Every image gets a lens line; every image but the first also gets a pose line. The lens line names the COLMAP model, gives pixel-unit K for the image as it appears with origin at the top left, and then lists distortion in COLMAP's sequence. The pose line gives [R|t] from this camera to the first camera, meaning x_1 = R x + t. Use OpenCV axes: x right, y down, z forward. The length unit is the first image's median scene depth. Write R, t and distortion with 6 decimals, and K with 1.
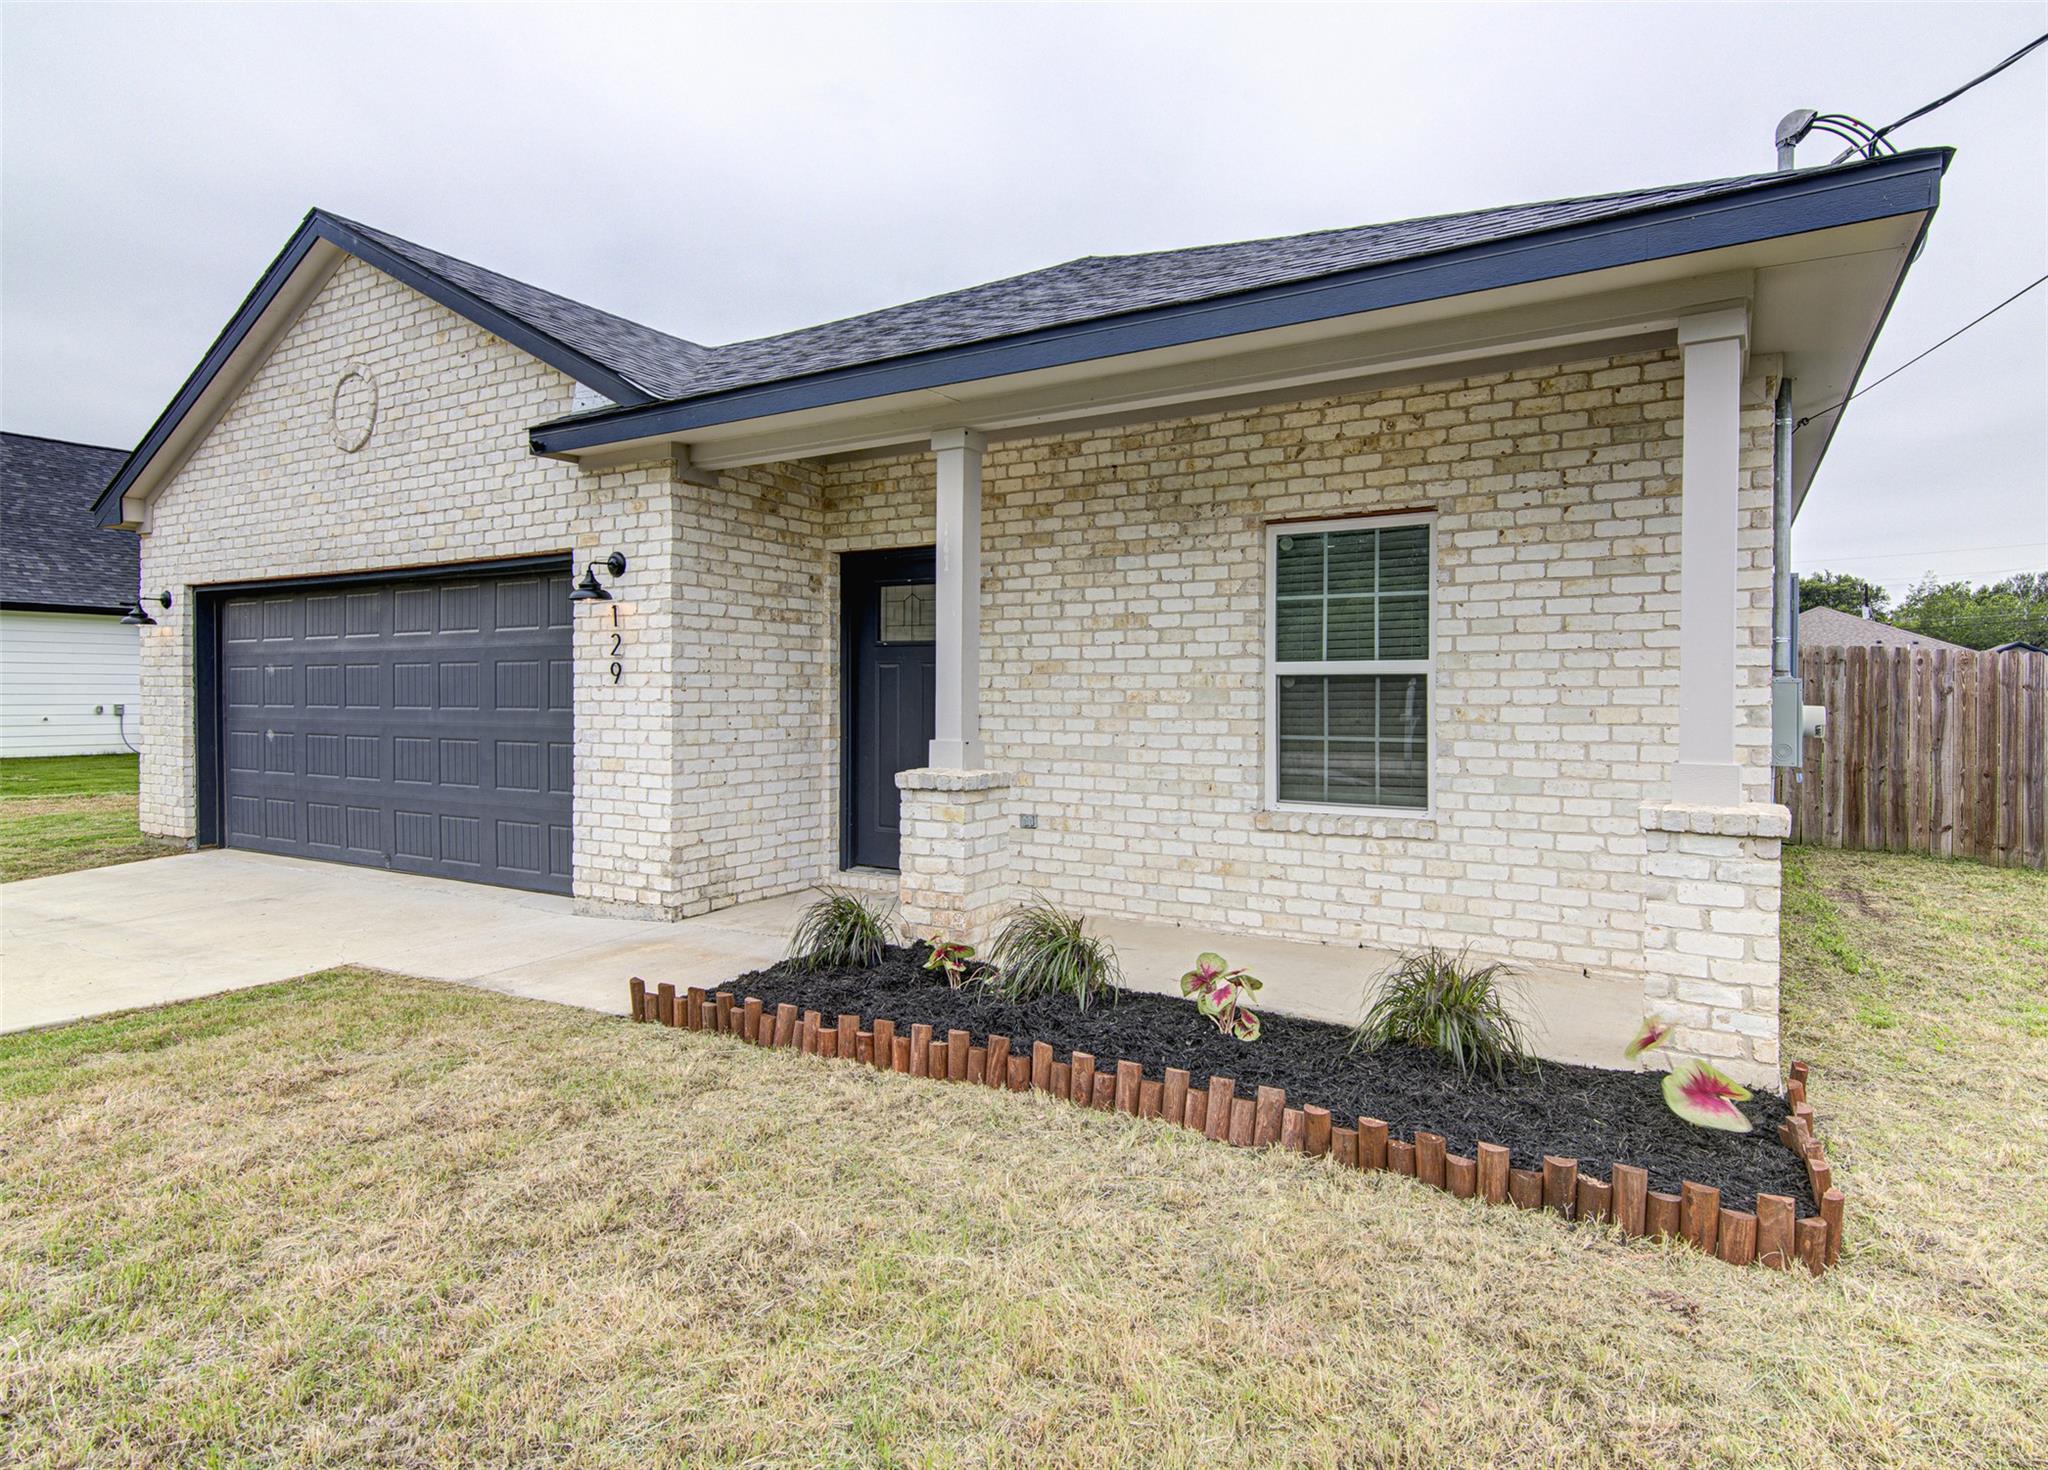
lens RADIAL K [[1076.4, 0, 1043.1], [0, 1076.4, 700.8], [0, 0, 1]] dist [0.014902, 0.001187]
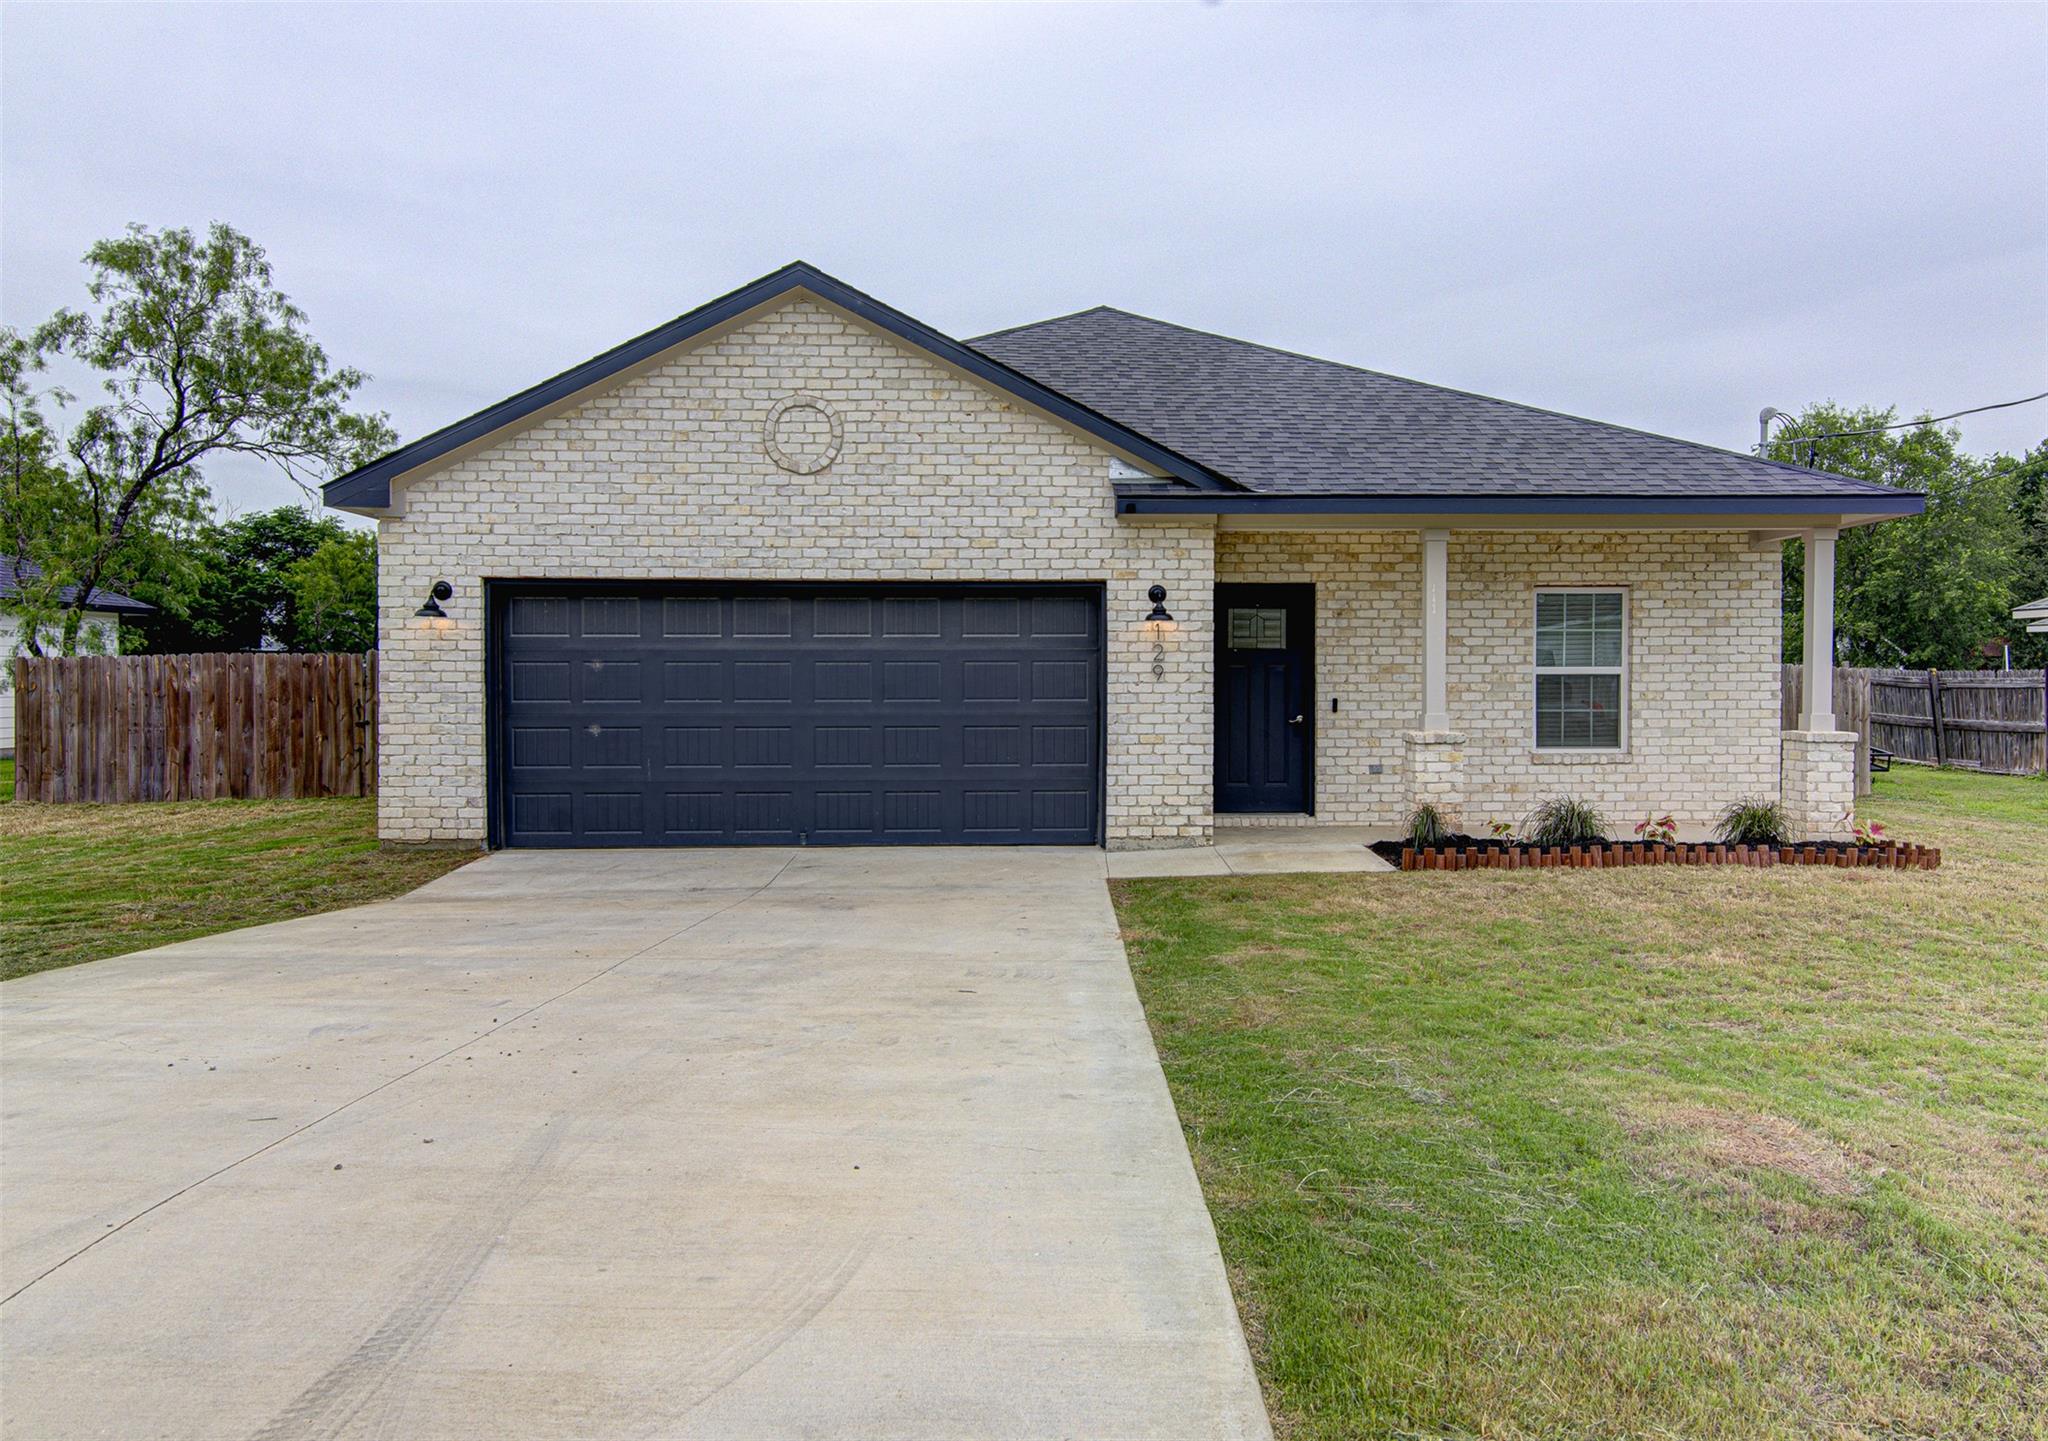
lens RADIAL K [[1401.3, 0, 1025.8], [0, 1401.3, 702.6], [0, 0, 1]] dist [0.012206, -0.001585]
pose [[0.860521, -0.011544, 0.509283, -1.561648], [0.006580, 0.999912, 0.011548, -0.009733], [-0.509372, -0.006586, 0.860521, -0.494283]]
